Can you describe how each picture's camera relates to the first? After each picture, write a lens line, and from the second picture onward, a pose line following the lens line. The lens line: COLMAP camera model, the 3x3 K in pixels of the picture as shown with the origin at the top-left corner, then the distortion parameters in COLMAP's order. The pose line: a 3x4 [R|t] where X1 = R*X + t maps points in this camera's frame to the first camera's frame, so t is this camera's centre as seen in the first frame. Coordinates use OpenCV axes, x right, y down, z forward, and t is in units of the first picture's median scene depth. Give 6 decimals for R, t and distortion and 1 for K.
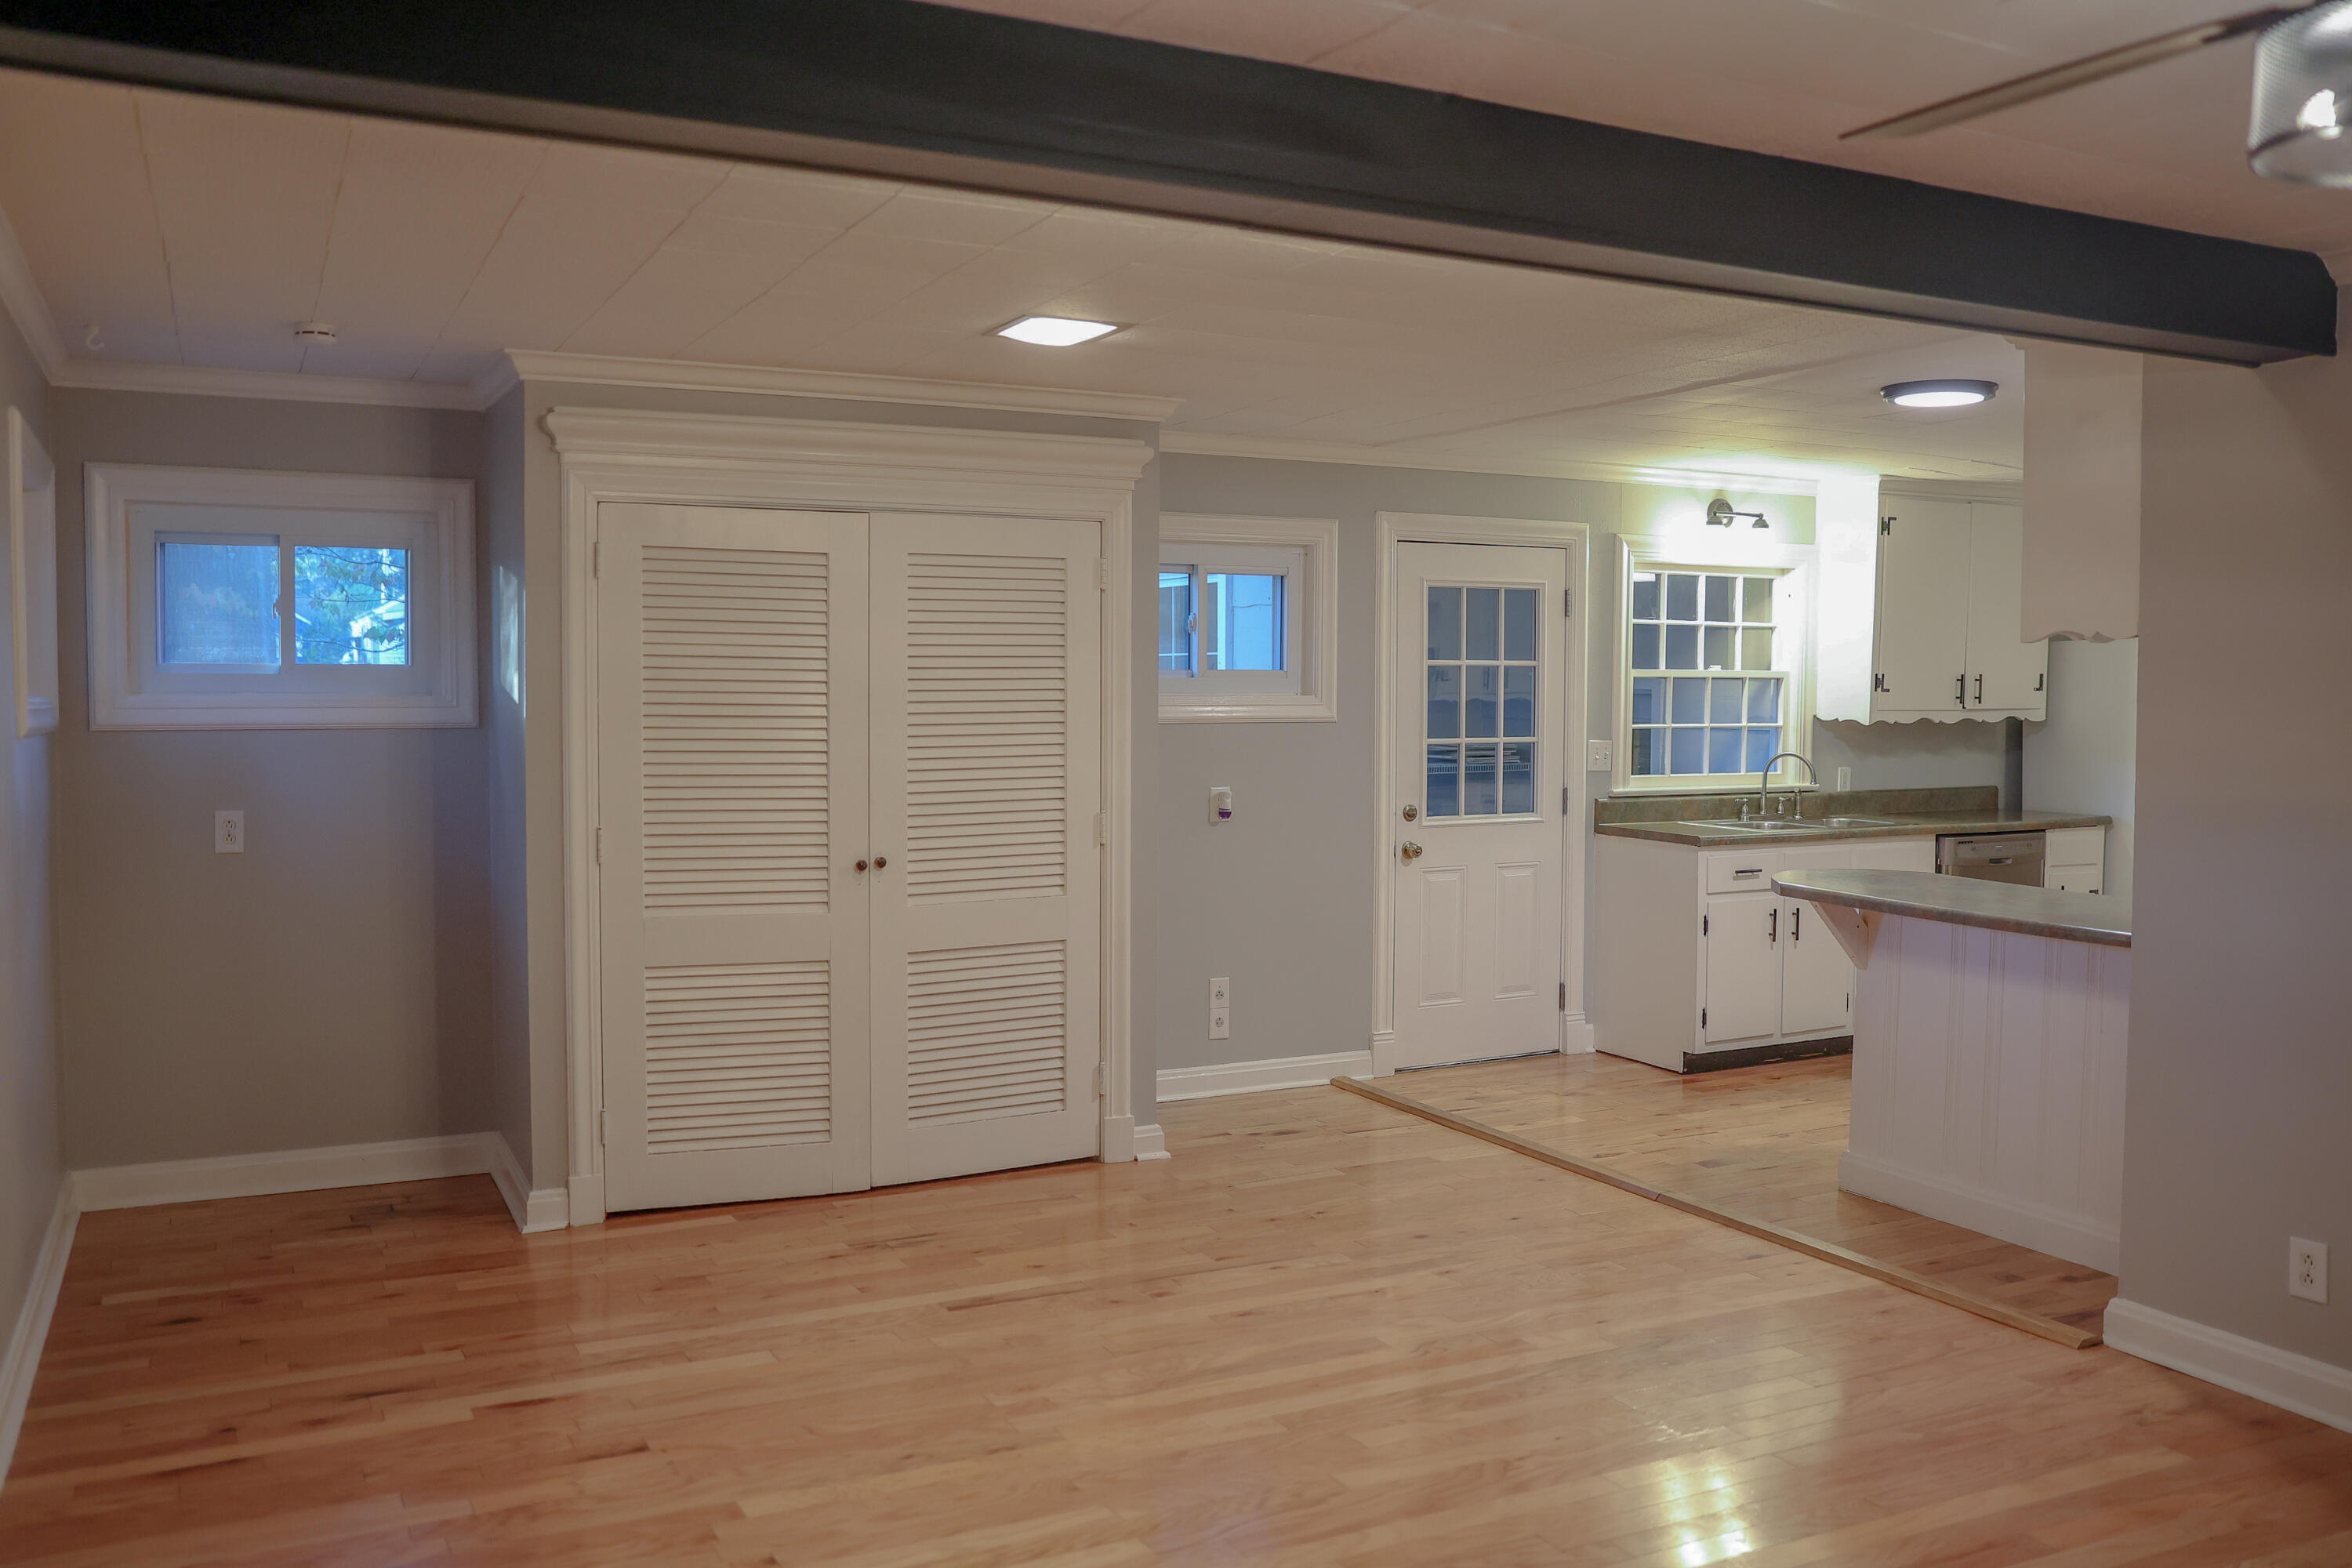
lens RADIAL K [[1852.9, 0, 1176.0], [0, 1852.9, 784.0], [0, 0, 1]] dist [-0.001686, -0.000983]
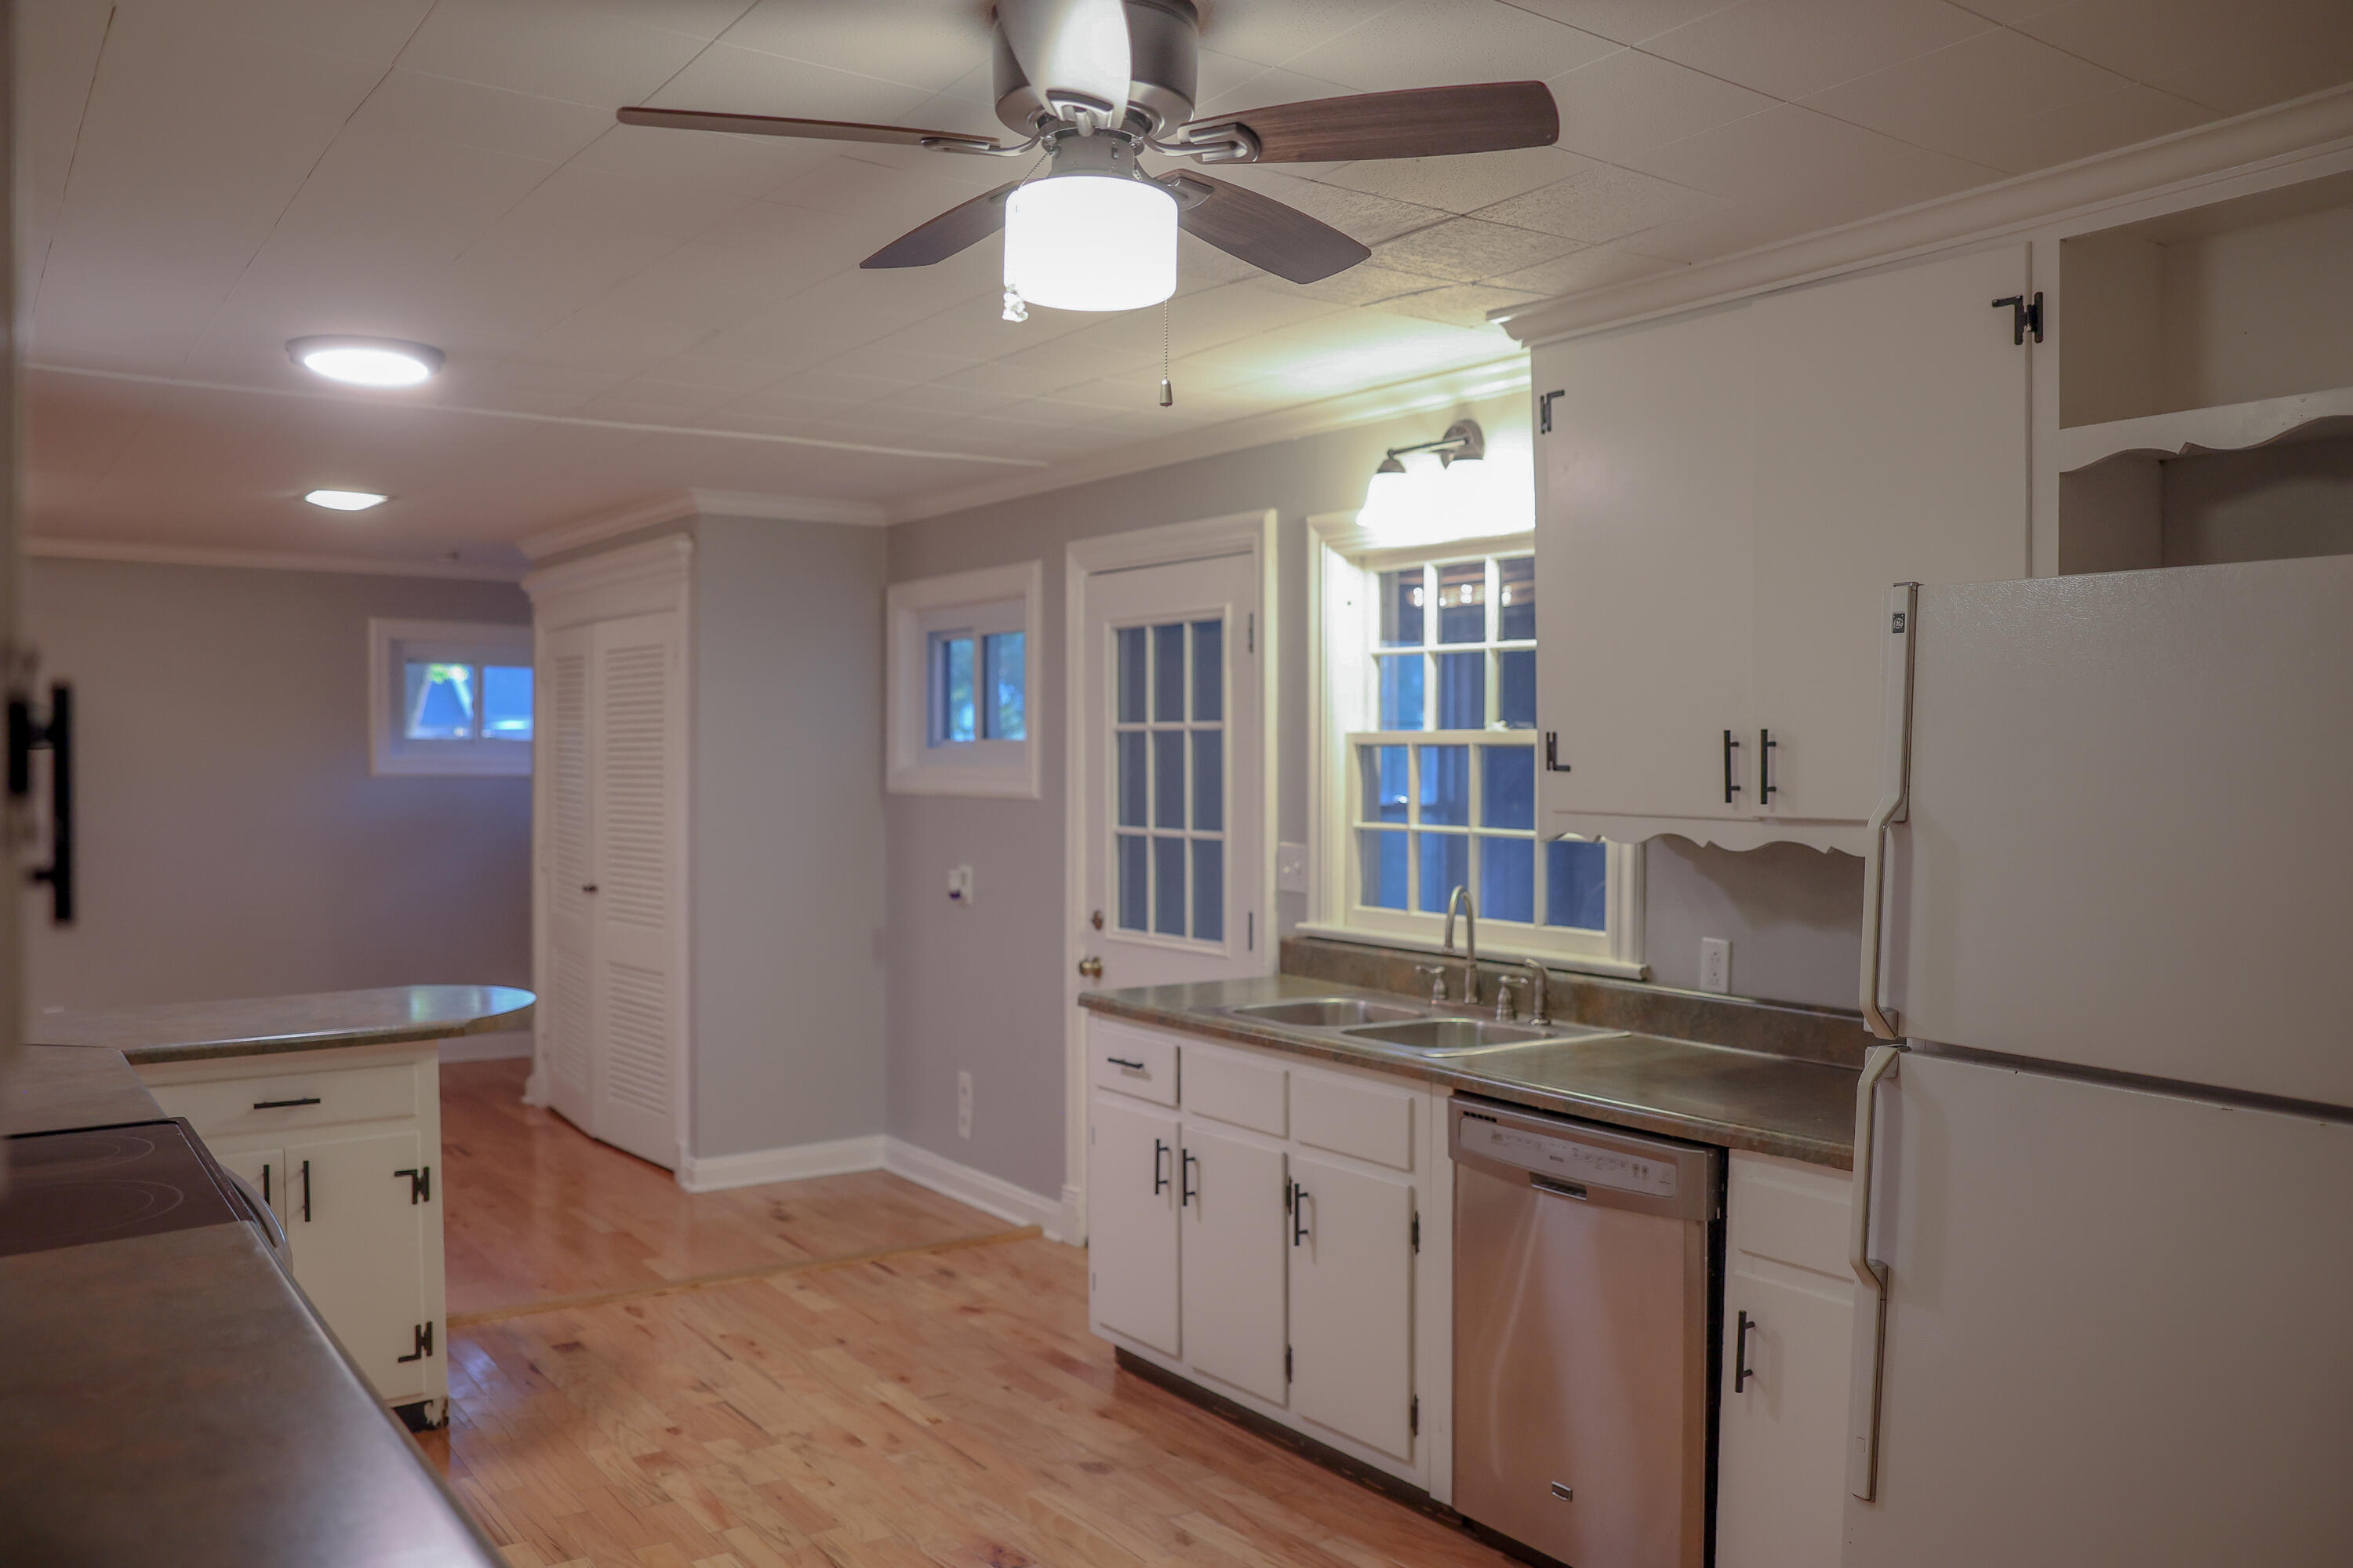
lens RADIAL K [[1853.8, 0, 1176.5], [0, 1853.8, 784.0], [0, 0, 1]] dist [-0.001686, -0.000983]
pose [[0.151991, 0.018536, -0.988208, 0.883319], [-0.050634, 0.998657, 0.010944, -0.050554], [0.987084, 0.048374, 0.152726, 0.891311]]
